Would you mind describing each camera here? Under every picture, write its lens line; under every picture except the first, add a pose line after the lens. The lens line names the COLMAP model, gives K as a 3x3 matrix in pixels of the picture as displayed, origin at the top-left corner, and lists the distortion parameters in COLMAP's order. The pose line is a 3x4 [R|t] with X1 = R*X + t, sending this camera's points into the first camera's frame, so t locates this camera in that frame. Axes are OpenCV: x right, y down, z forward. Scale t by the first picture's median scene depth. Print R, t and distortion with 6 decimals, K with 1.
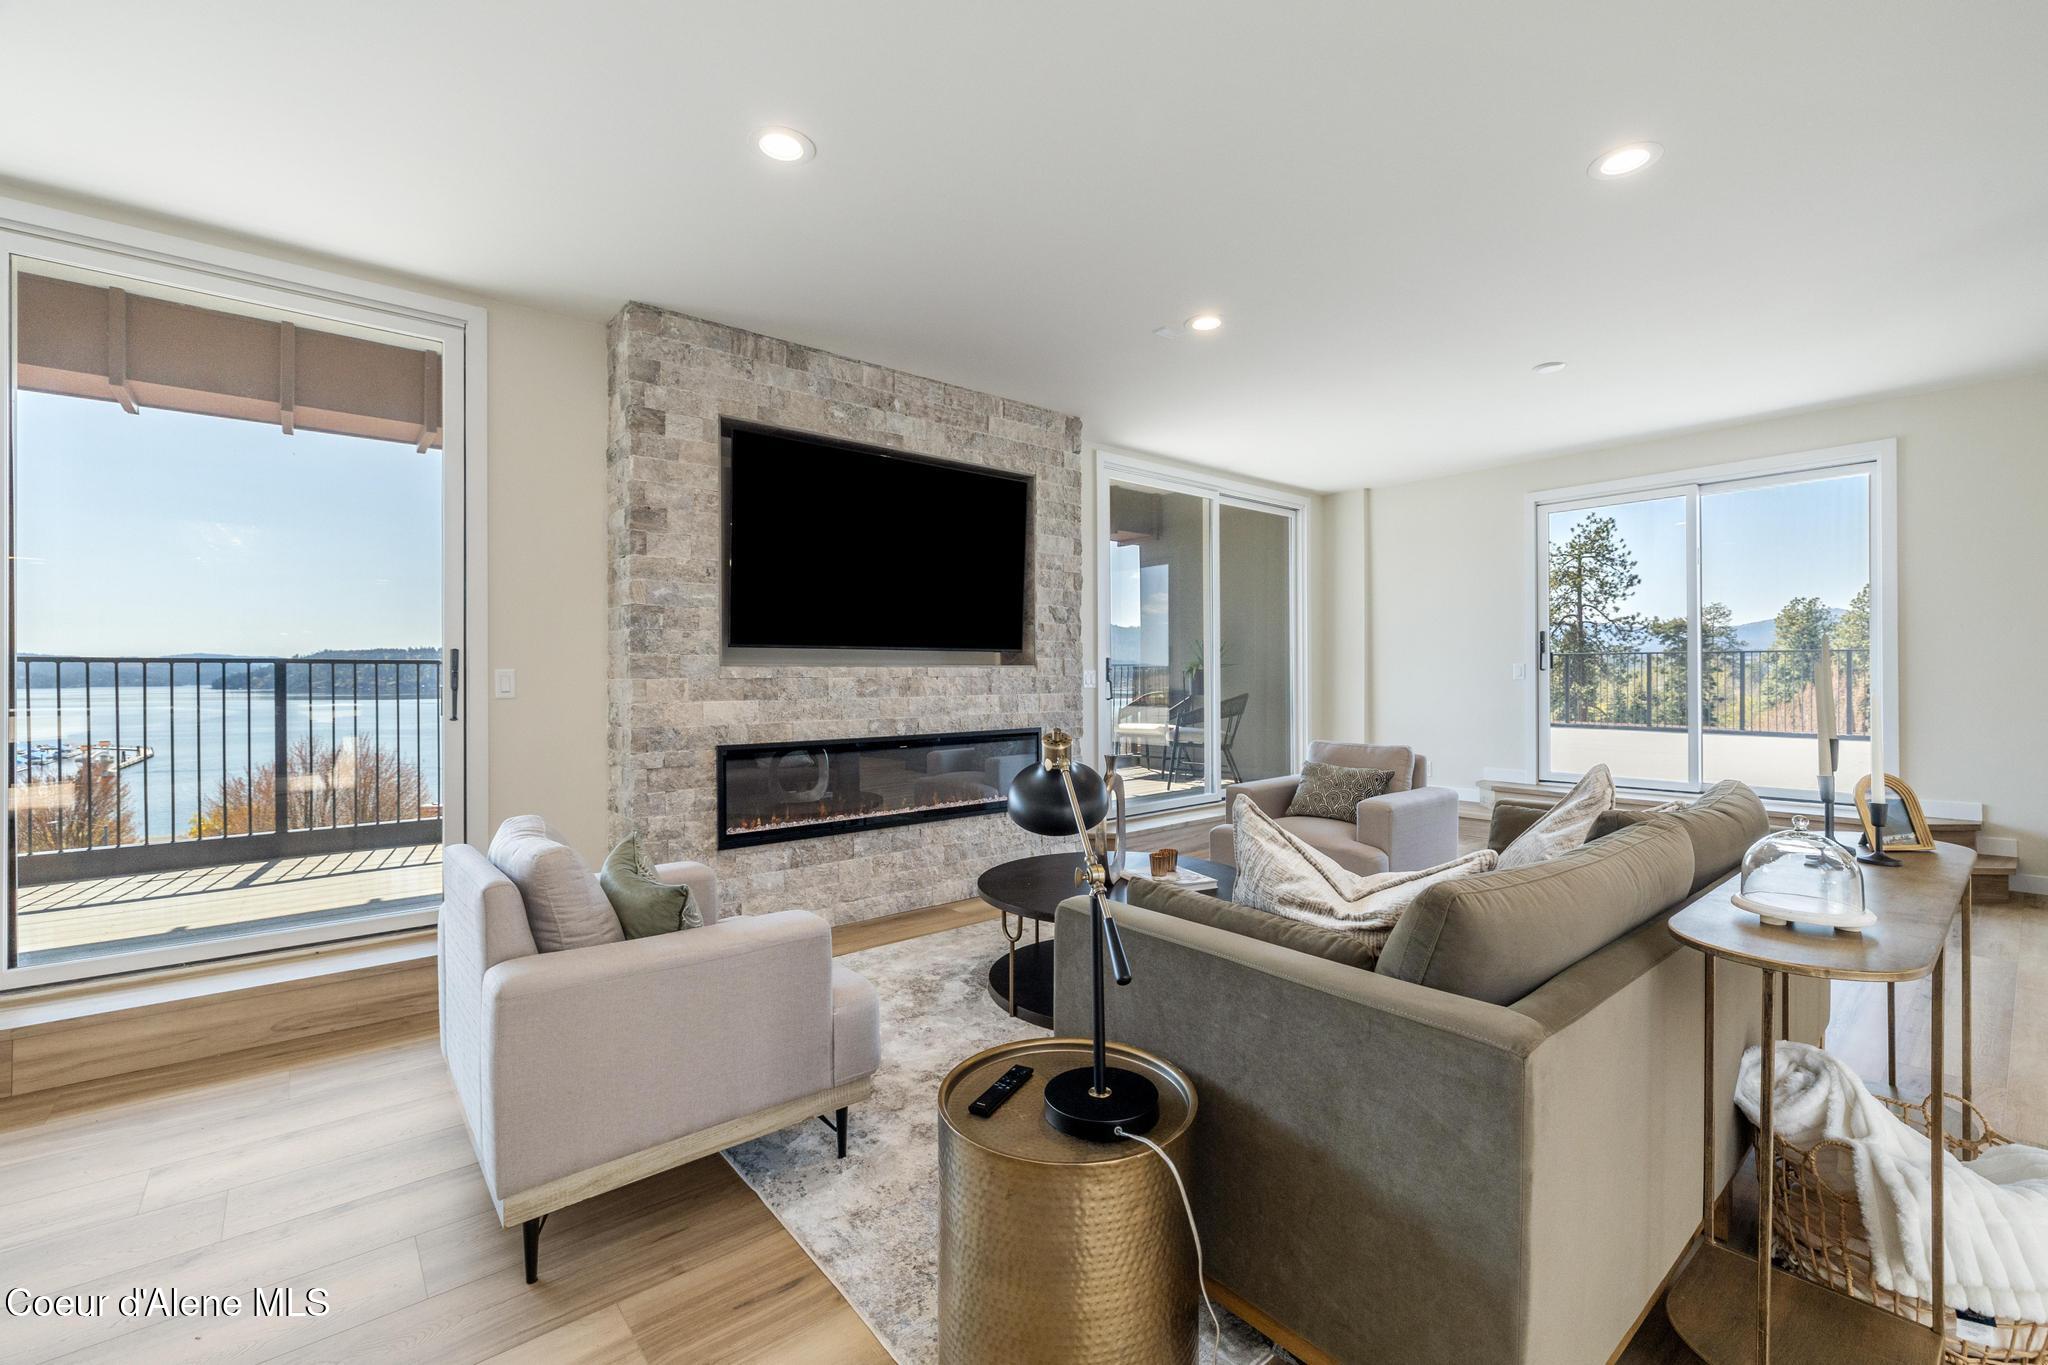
lens RADIAL K [[858.2, 0, 1033.5], [0, 858.2, 673.8], [0, 0, 1]] dist [-0.003127, -0.000286]
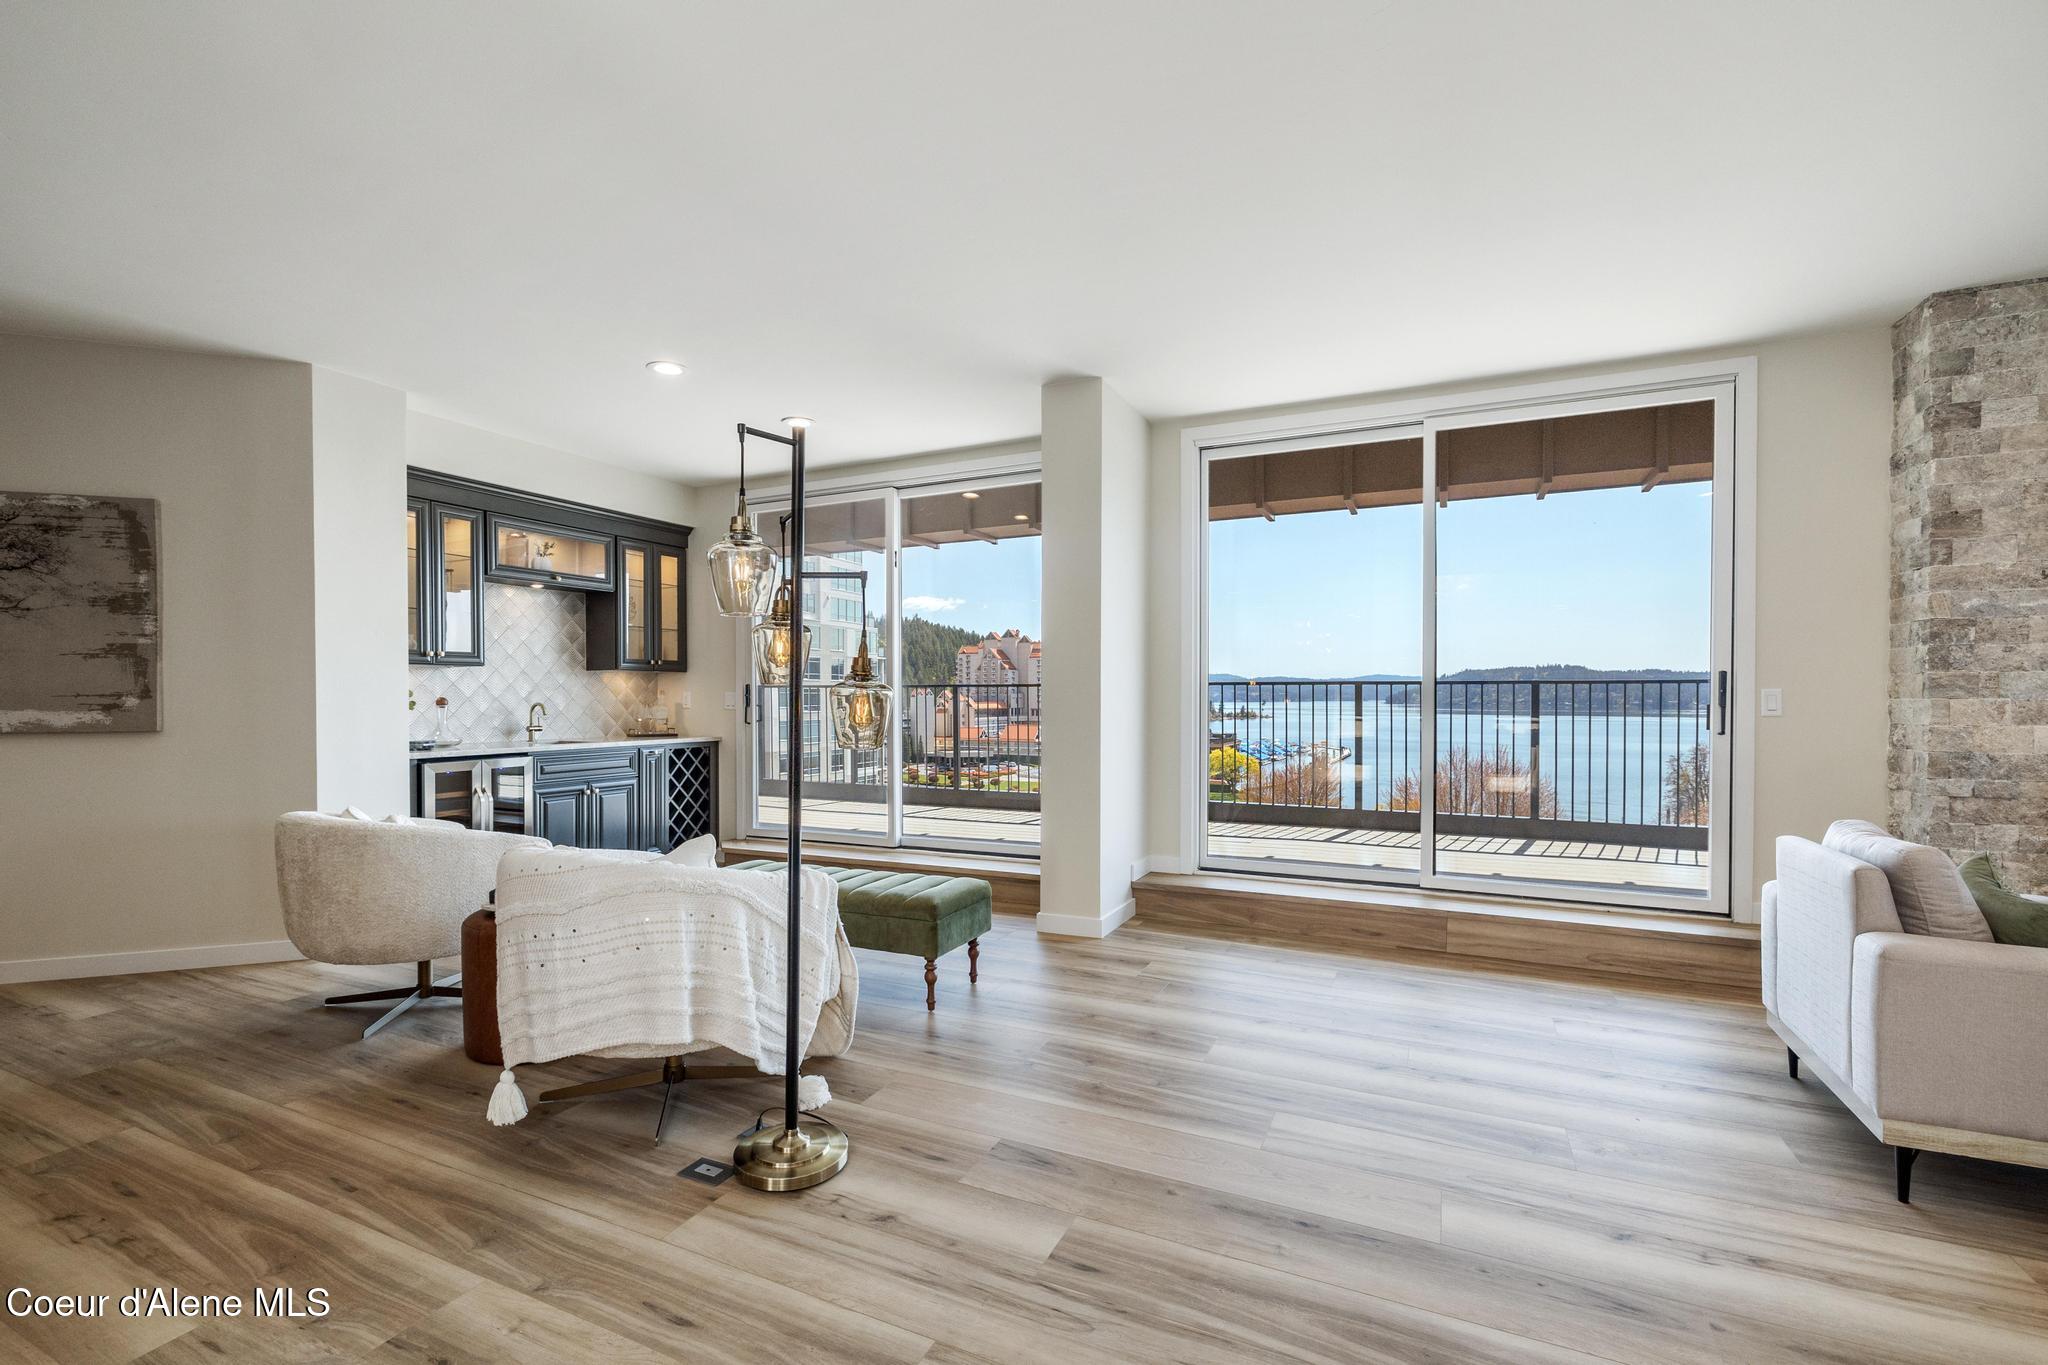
lens RADIAL K [[897.7, 0, 1017.4], [0, 897.7, 705.8], [0, 0, 1]] dist [-0.003448, -0.000185]
pose [[0.403935, 0.014333, -0.914675, 0.021048], [0.000640, 0.999873, 0.015951, -0.002436], [0.914787, -0.007029, 0.403874, -0.281821]]
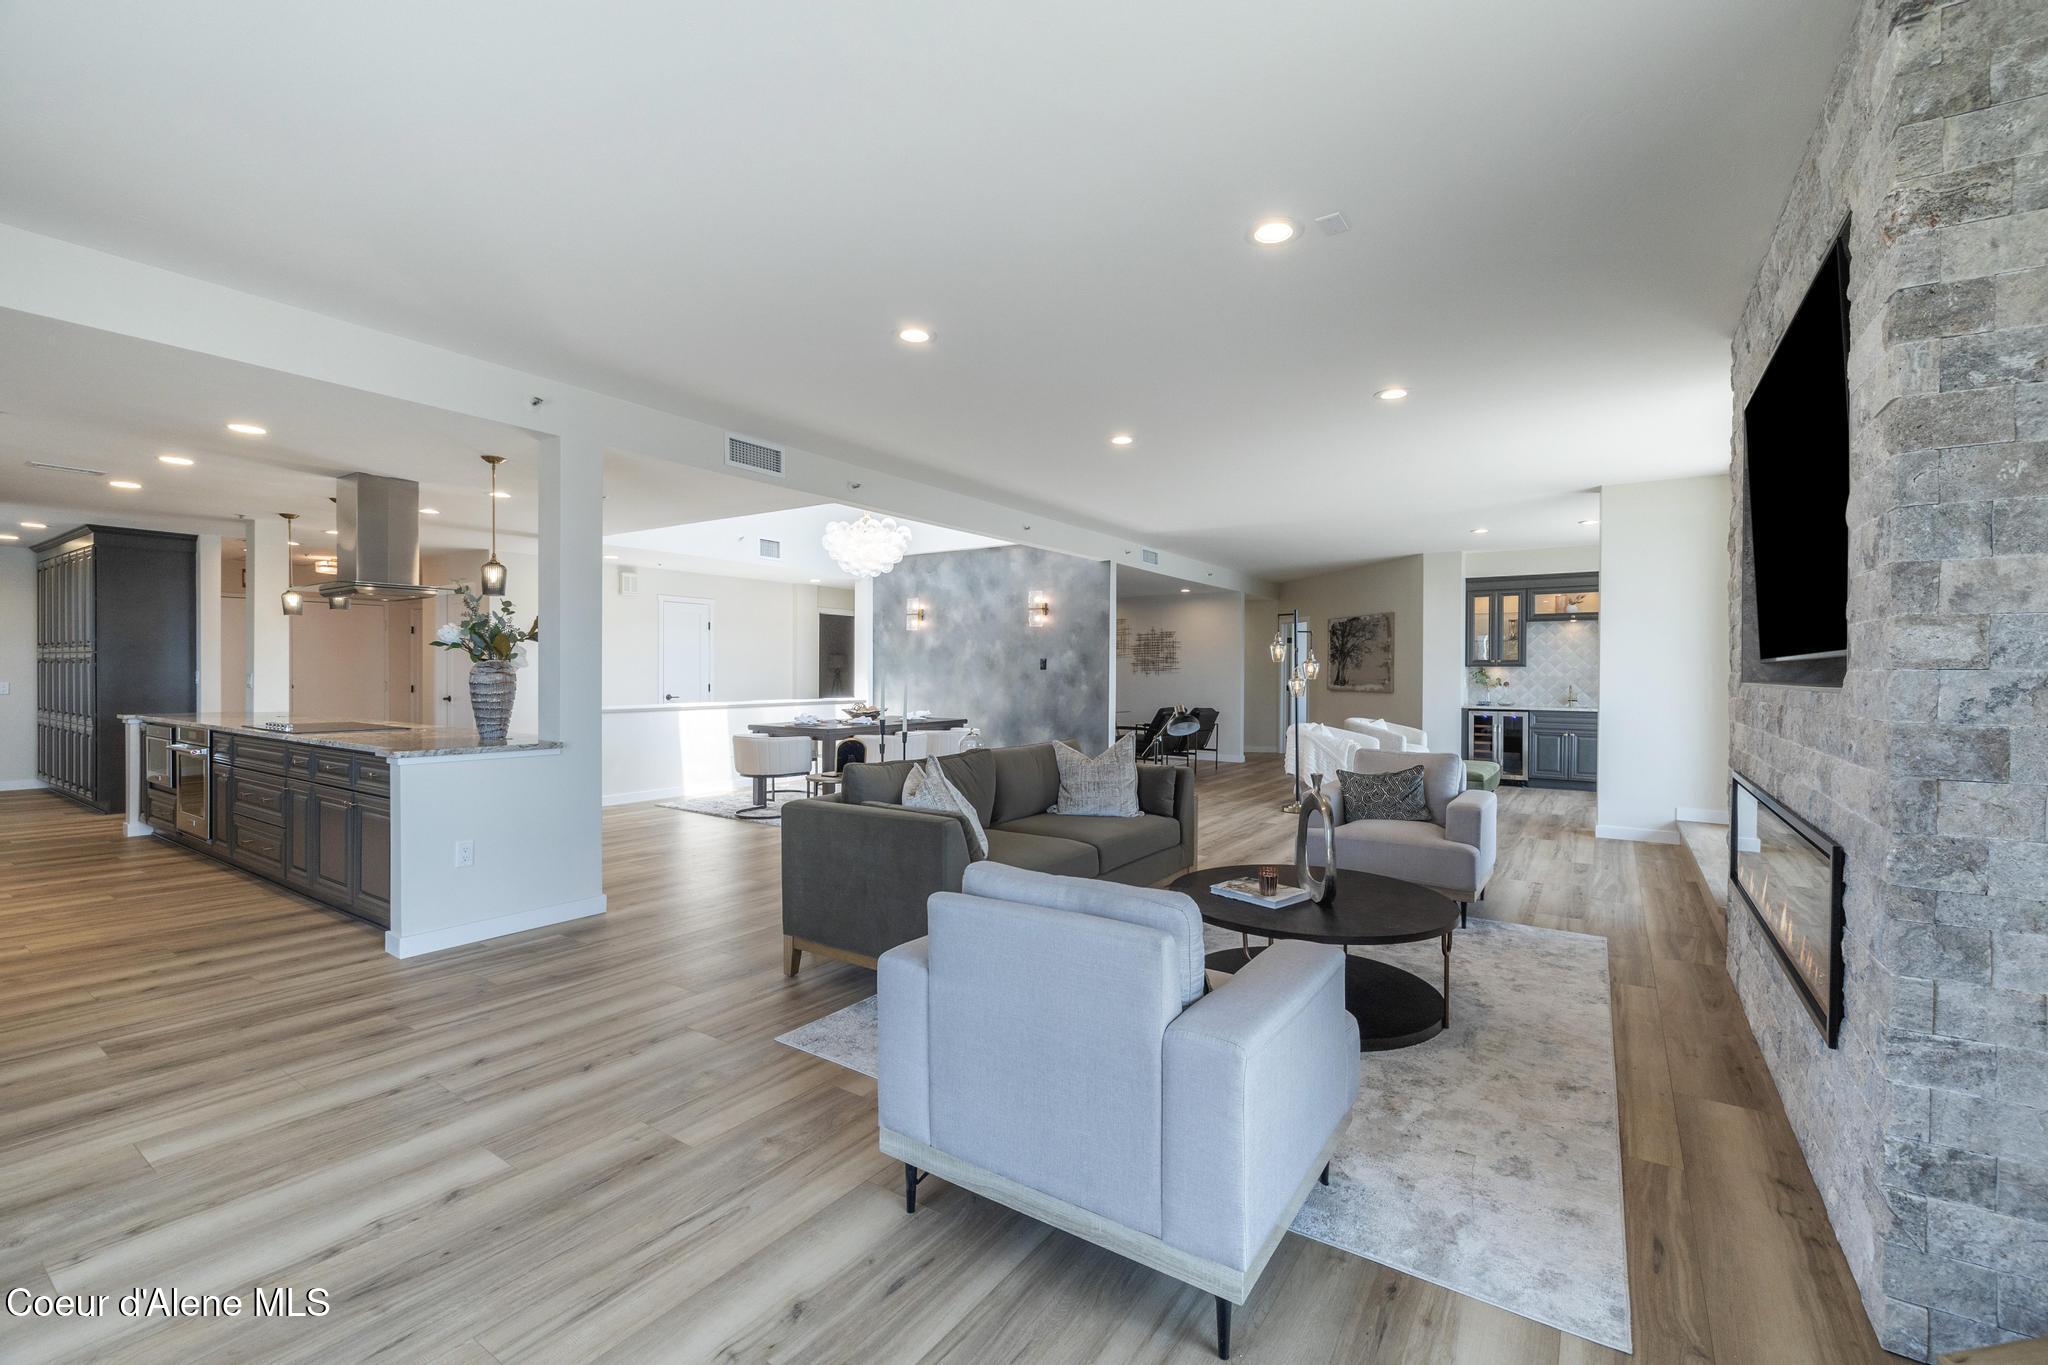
lens RADIAL K [[858.2, 0, 1035.0], [0, 858.2, 676.9], [0, 0, 1]] dist [-0.003127, -0.000286]
pose [[-0.962991, 0.000144, -0.269533, 0.585343], [-0.000948, 0.999992, 0.003919, -0.019718], [0.269531, 0.004029, -0.962983, 1.652002]]
